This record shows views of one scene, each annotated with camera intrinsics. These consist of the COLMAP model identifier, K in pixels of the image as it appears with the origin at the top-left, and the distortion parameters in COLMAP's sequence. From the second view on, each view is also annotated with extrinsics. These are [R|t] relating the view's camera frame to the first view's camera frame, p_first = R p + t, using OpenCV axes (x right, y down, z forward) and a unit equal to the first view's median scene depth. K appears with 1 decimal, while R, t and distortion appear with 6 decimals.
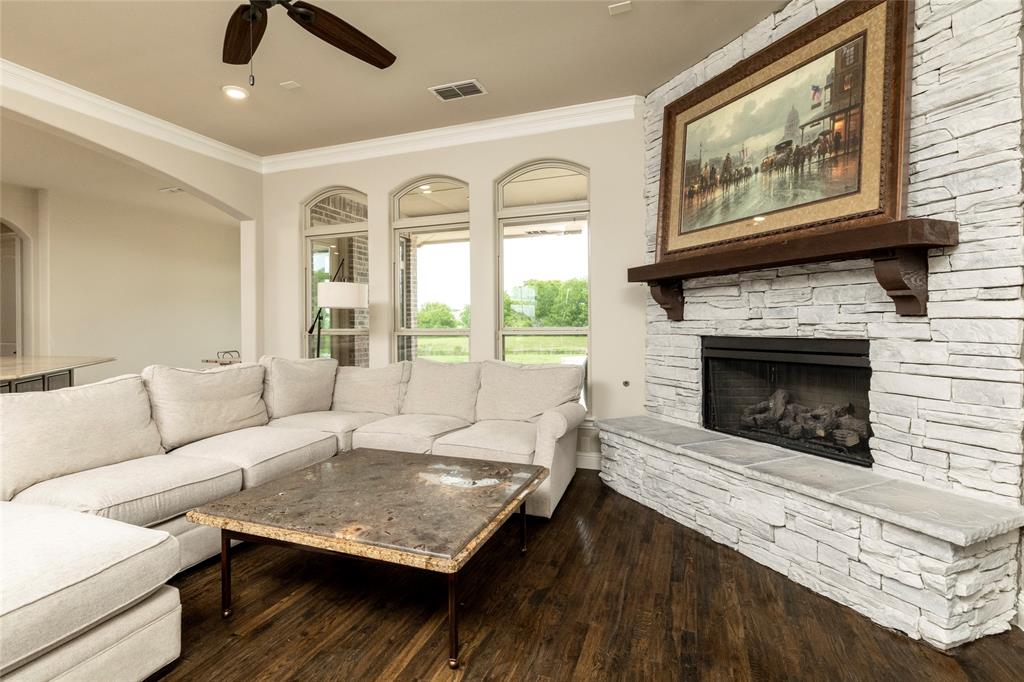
lens RADIAL K [[489.4, 0, 525.4], [0, 489.4, 327.2], [0, 0, 1]] dist [-0.000075, -0.001359]
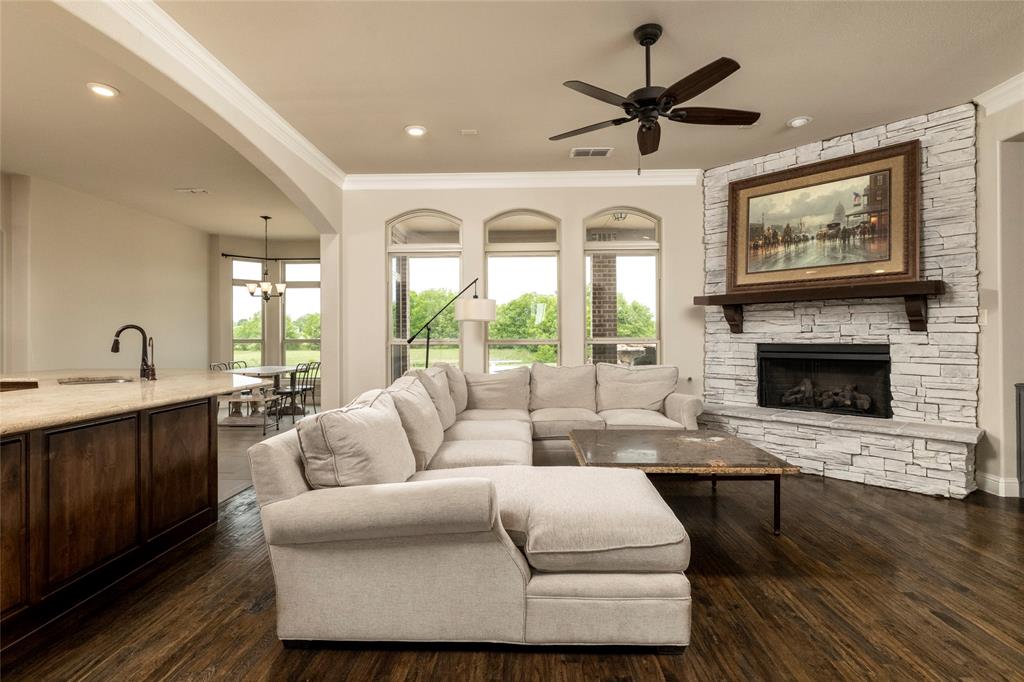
lens RADIAL K [[489.4, 0, 538.5], [0, 489.4, 335.4], [0, 0, 1]] dist [-0.000075, -0.001359]
pose [[0.945452, 0.002131, 0.325755, -0.926774], [0.000267, 0.999973, -0.007317, 0.005230], [-0.325762, 0.007004, 0.945426, -0.211688]]
